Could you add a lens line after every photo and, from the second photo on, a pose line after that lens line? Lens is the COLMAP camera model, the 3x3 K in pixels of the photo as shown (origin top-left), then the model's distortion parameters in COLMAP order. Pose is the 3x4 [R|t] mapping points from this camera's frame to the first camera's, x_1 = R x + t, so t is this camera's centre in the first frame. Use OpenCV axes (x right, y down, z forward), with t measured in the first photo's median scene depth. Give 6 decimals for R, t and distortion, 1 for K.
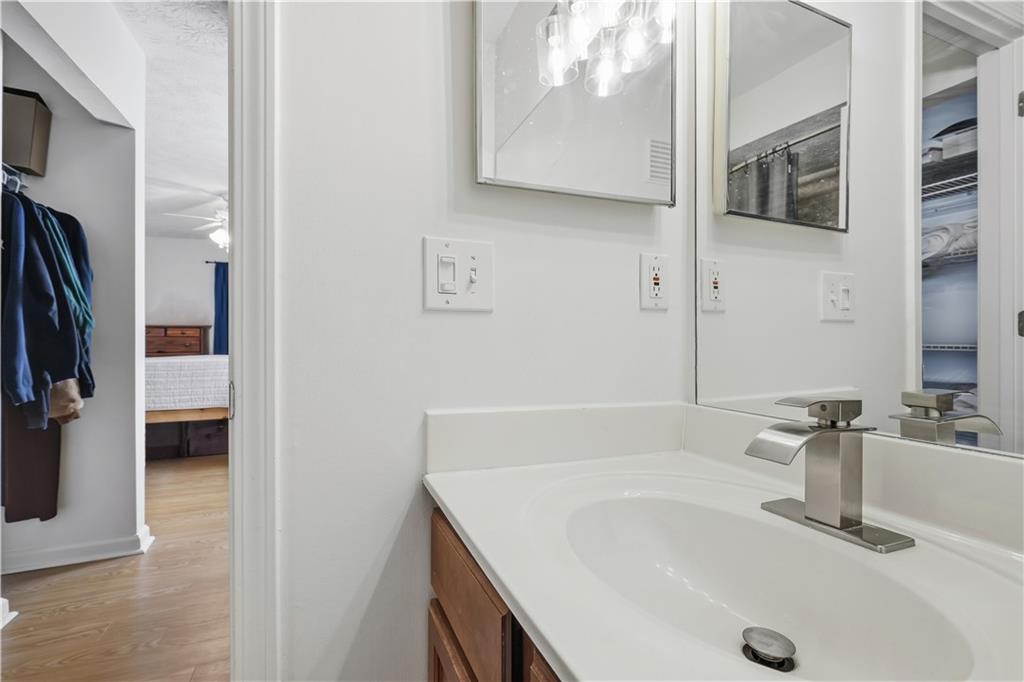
lens RADIAL K [[459.3, 0, 510.7], [0, 459.3, 343.4], [0, 0, 1]] dist [-0.002950, 0.000620]
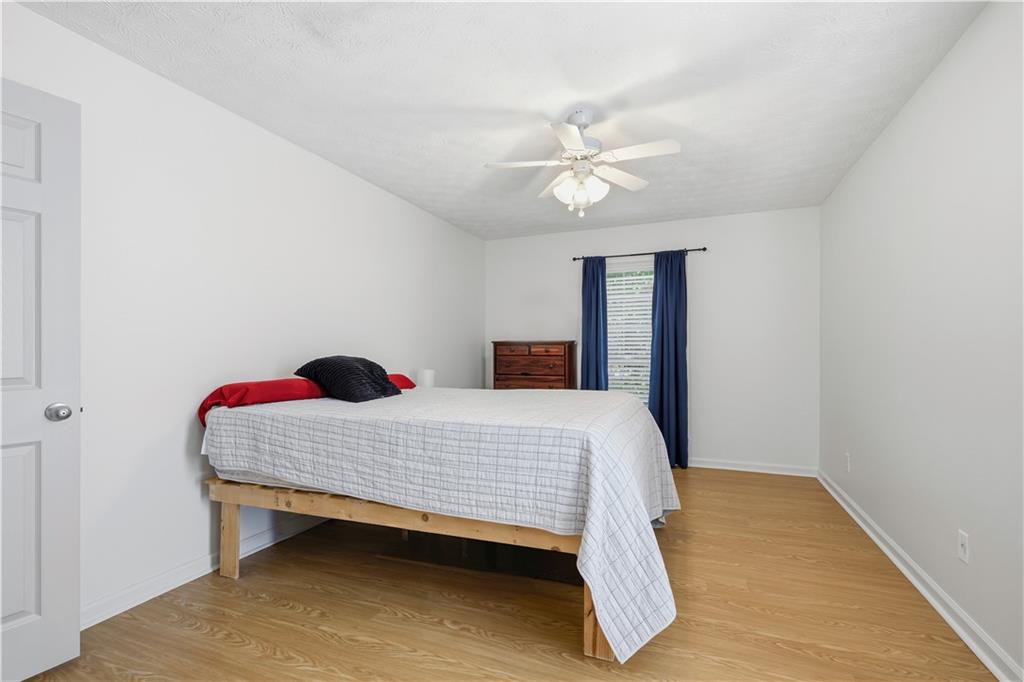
lens RADIAL K [[459.3, 0, 512.3], [0, 459.3, 347.3], [0, 0, 1]] dist [-0.002950, 0.000620]
pose [[0.715655, -0.001606, -0.698452, -0.208776], [-0.004830, 0.999962, -0.007247, -0.022510], [0.698437, 0.008560, 0.715620, 0.398540]]
